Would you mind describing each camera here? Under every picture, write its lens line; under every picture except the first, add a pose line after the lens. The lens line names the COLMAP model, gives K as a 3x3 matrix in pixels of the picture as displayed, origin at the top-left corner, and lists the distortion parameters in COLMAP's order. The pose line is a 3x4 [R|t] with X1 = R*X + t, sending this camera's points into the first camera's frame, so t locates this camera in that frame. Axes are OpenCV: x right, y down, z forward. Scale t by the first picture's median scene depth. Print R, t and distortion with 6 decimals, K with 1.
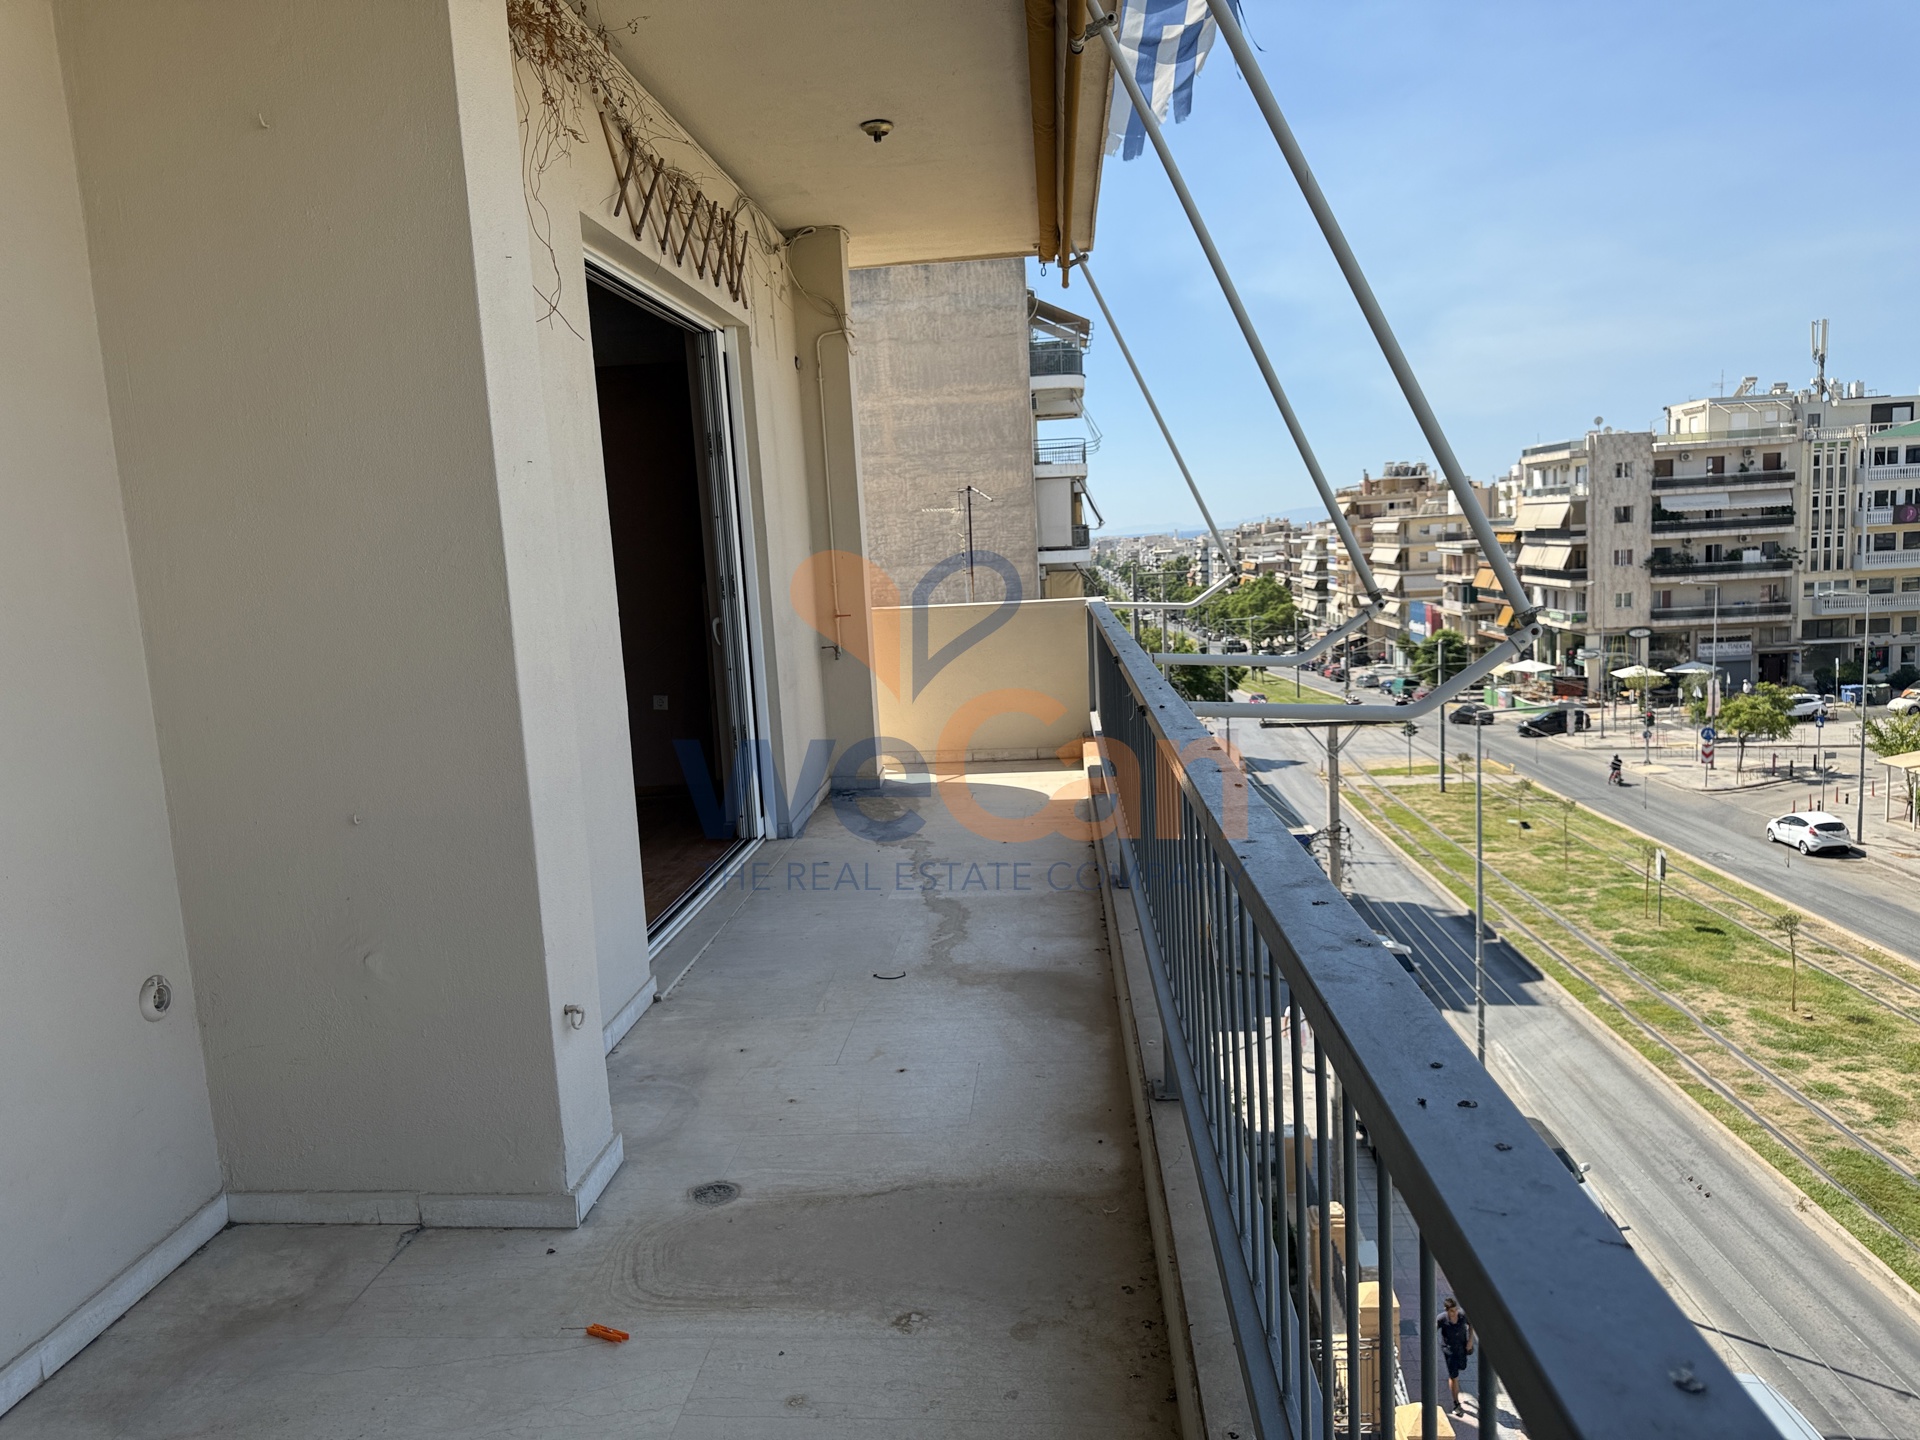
lens RADIAL K [[1352.9, 0, 942.2], [0, 1352.9, 729.8], [0, 0, 1]] dist [0.067609, -0.089392]
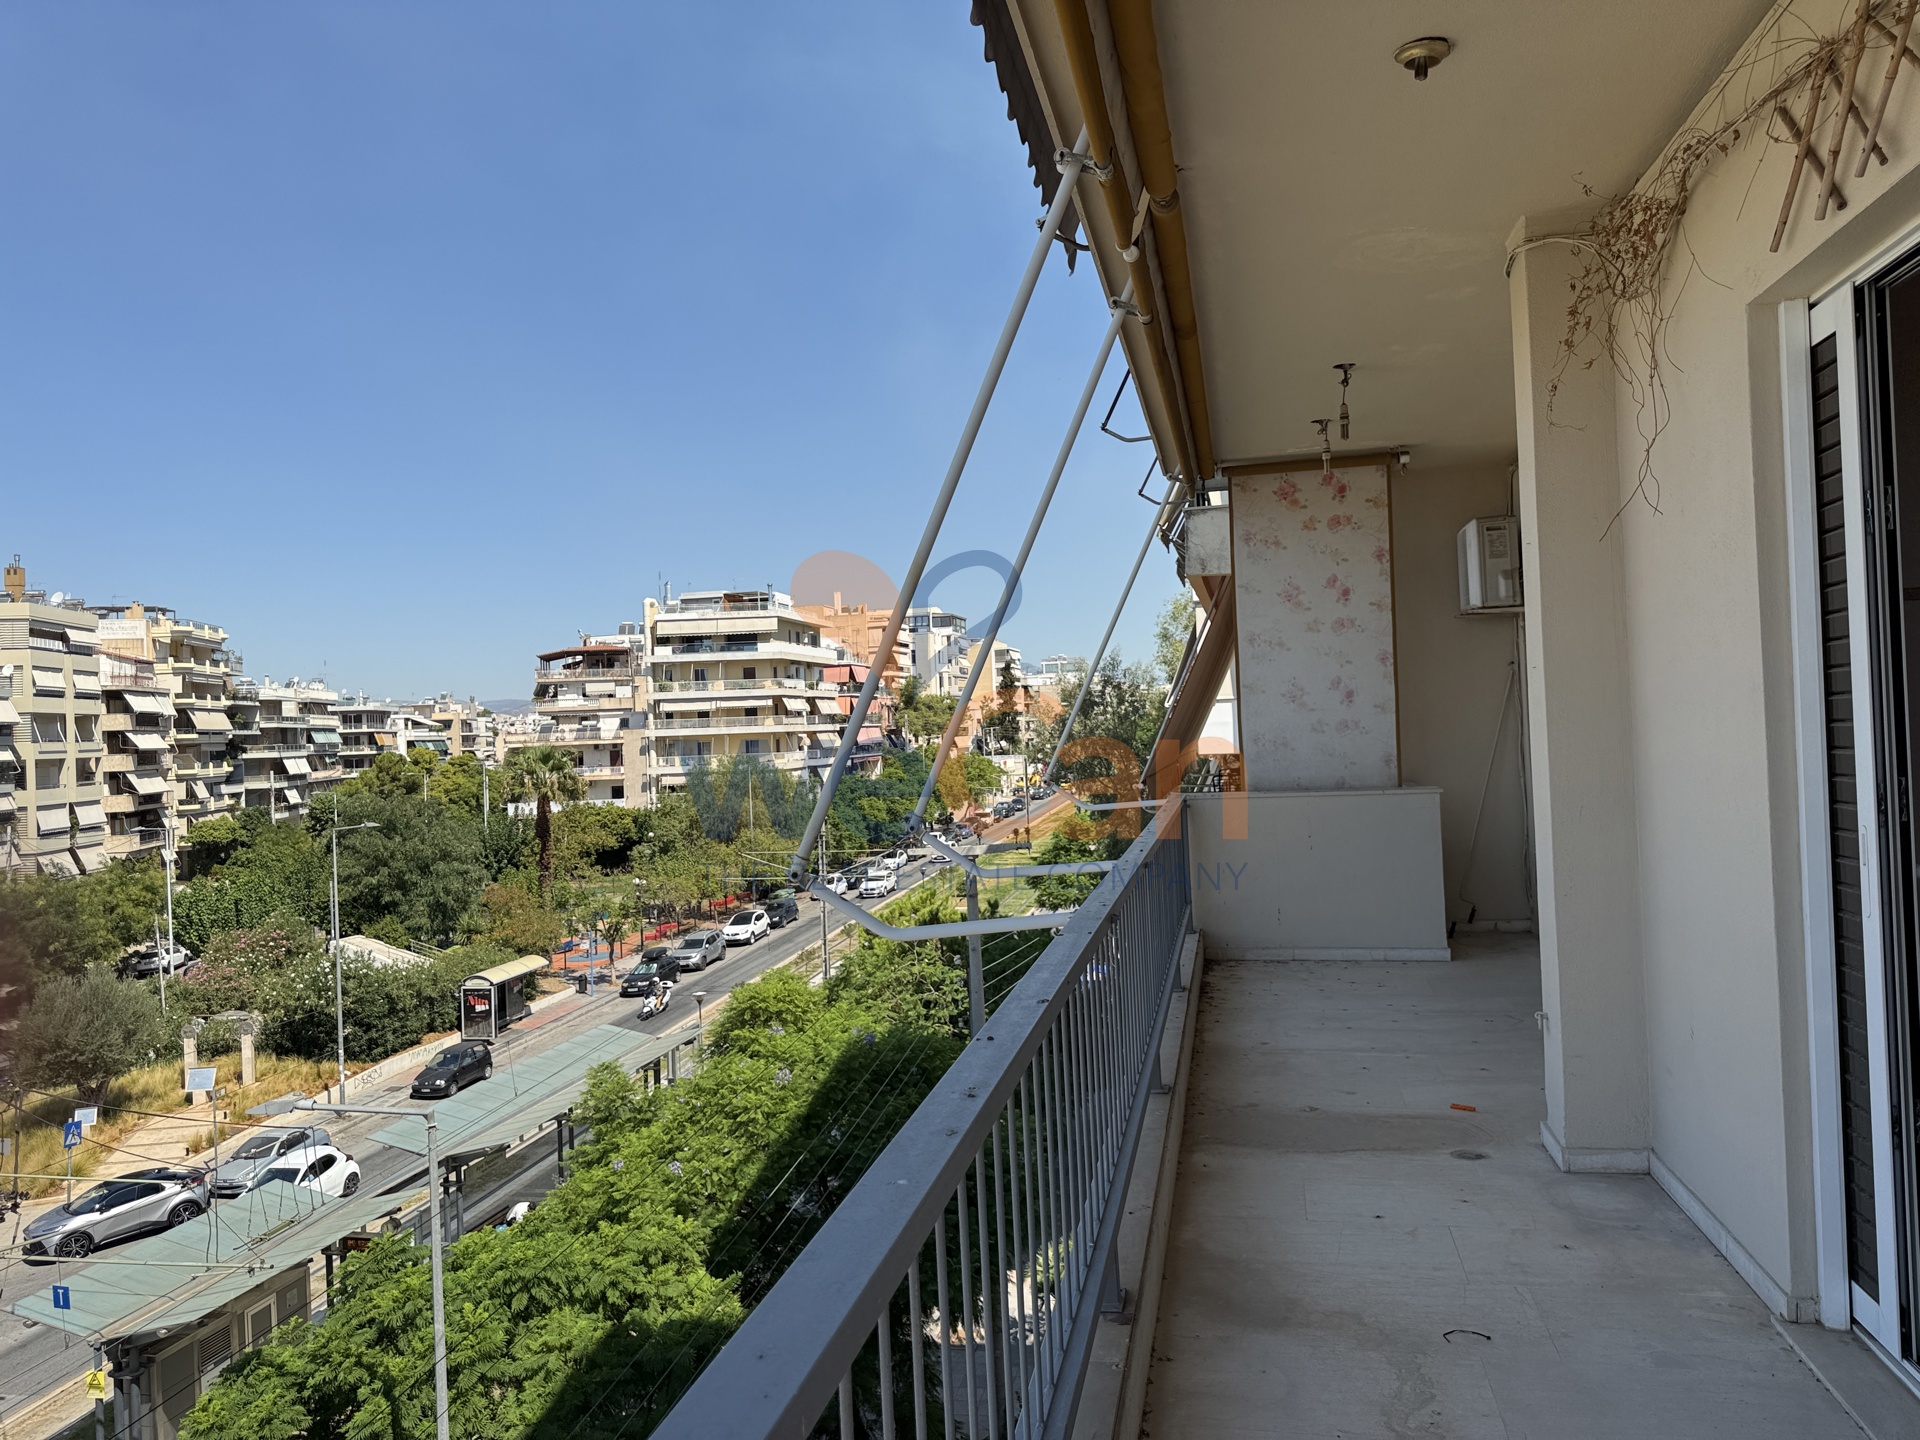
lens RADIAL K [[1352.9, 0, 960.2], [0, 1352.9, 724.7], [0, 0, 1]] dist [0.067609, -0.089392]
pose [[-0.987326, 0.098224, 0.124657, 0.065088], [0.114248, 0.985084, 0.128677, -0.164873], [-0.110158, 0.141288, -0.983821, 1.061451]]
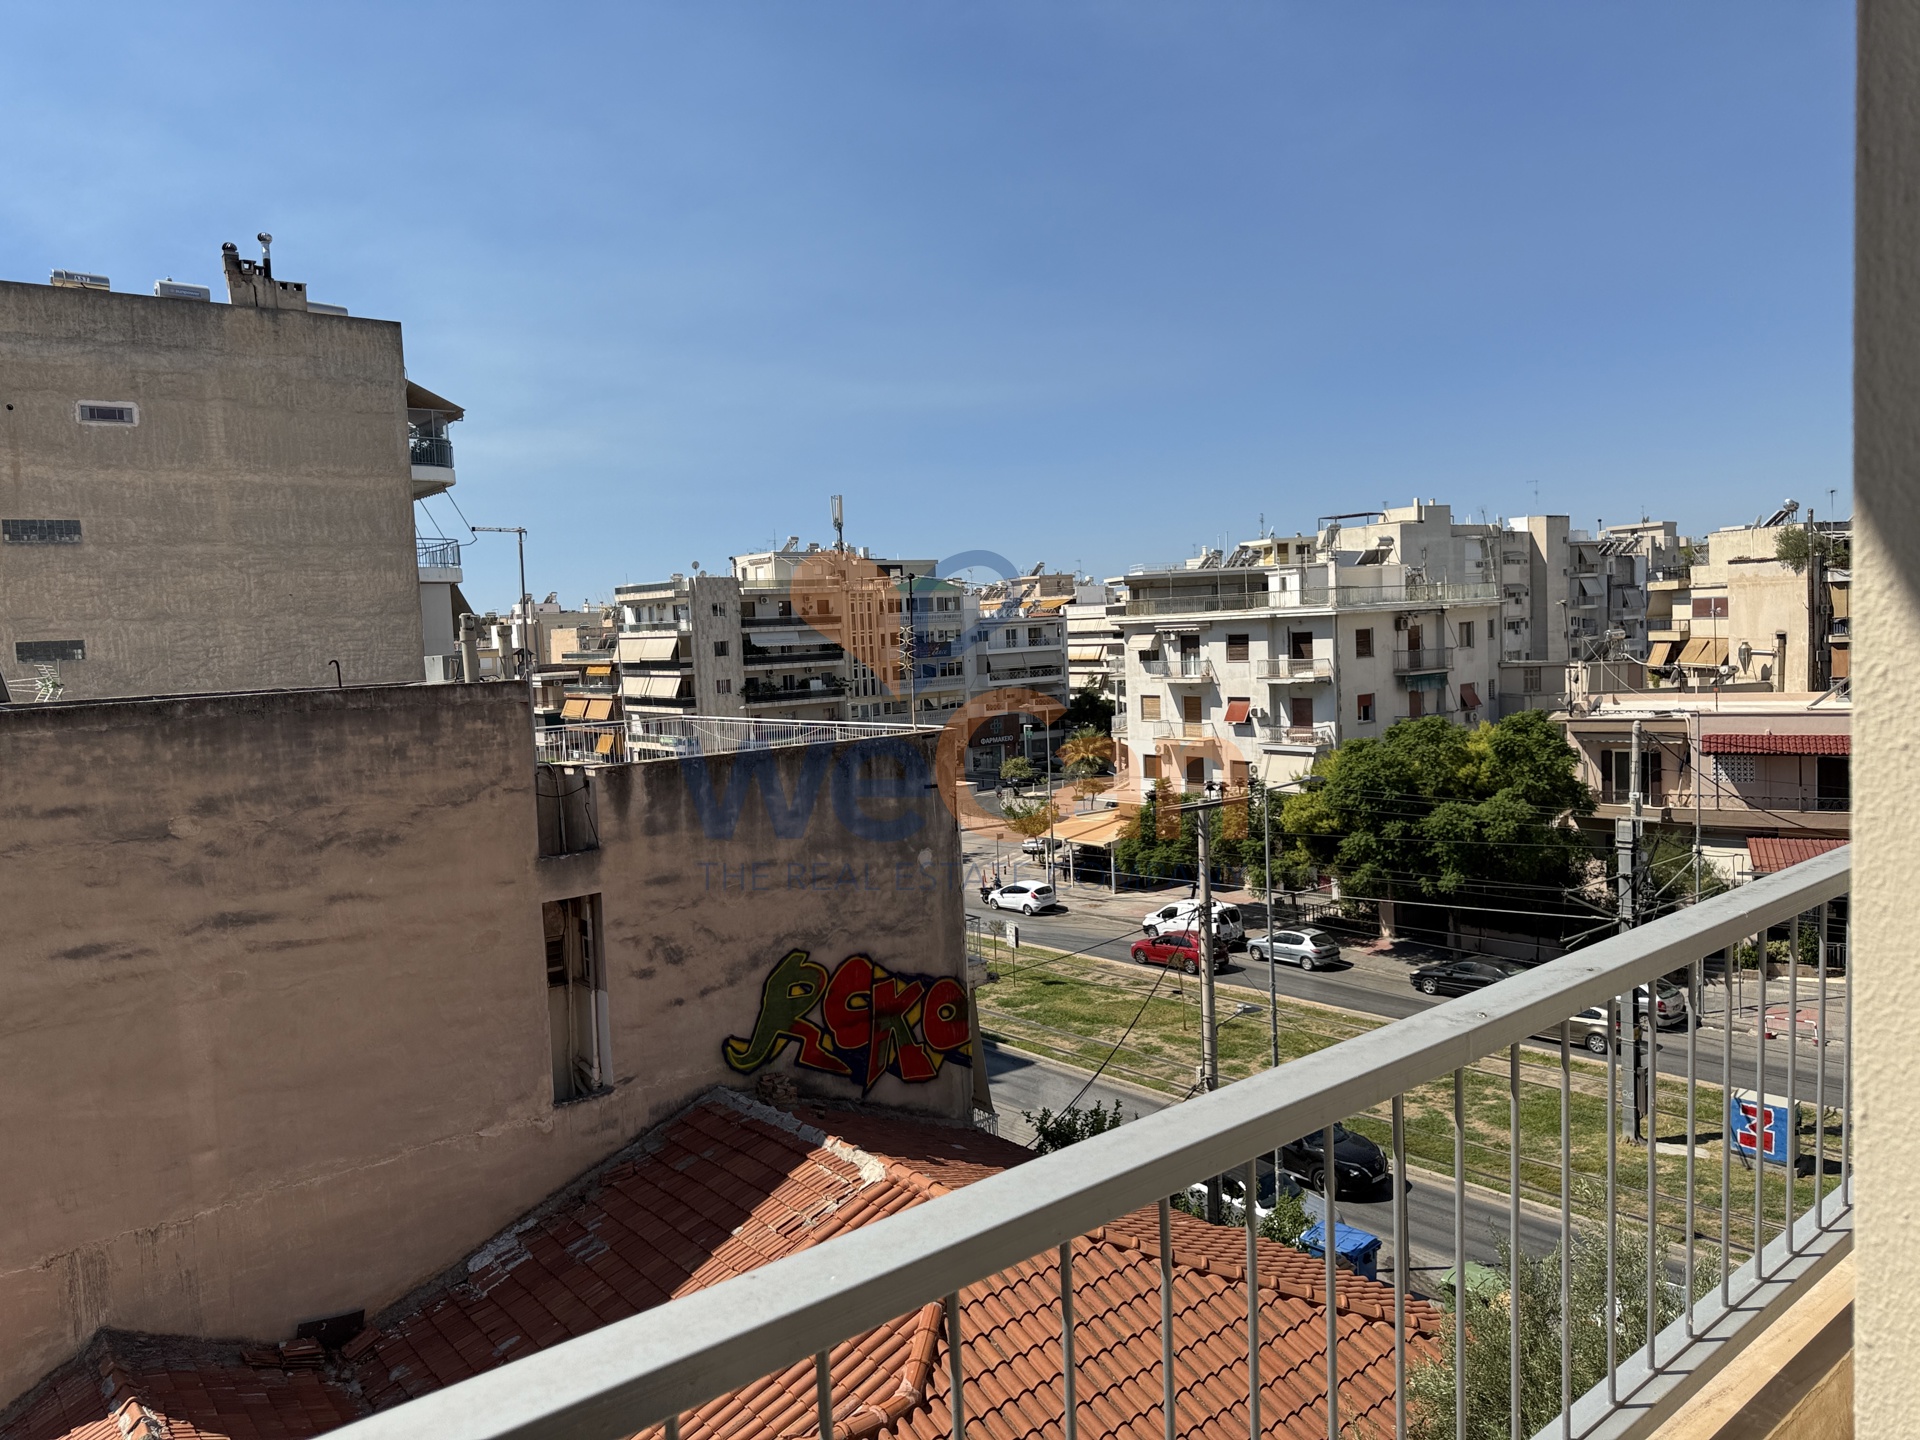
lens RADIAL K [[1352.9, 0, 945.3], [0, 1352.9, 718.7], [0, 0, 1]] dist [0.067609, -0.089392]
pose [[0.717604, -0.023068, 0.696069, -2.200571], [0.099851, 0.992534, -0.070047, -0.062514], [-0.689256, 0.119770, 0.714549, 1.315142]]
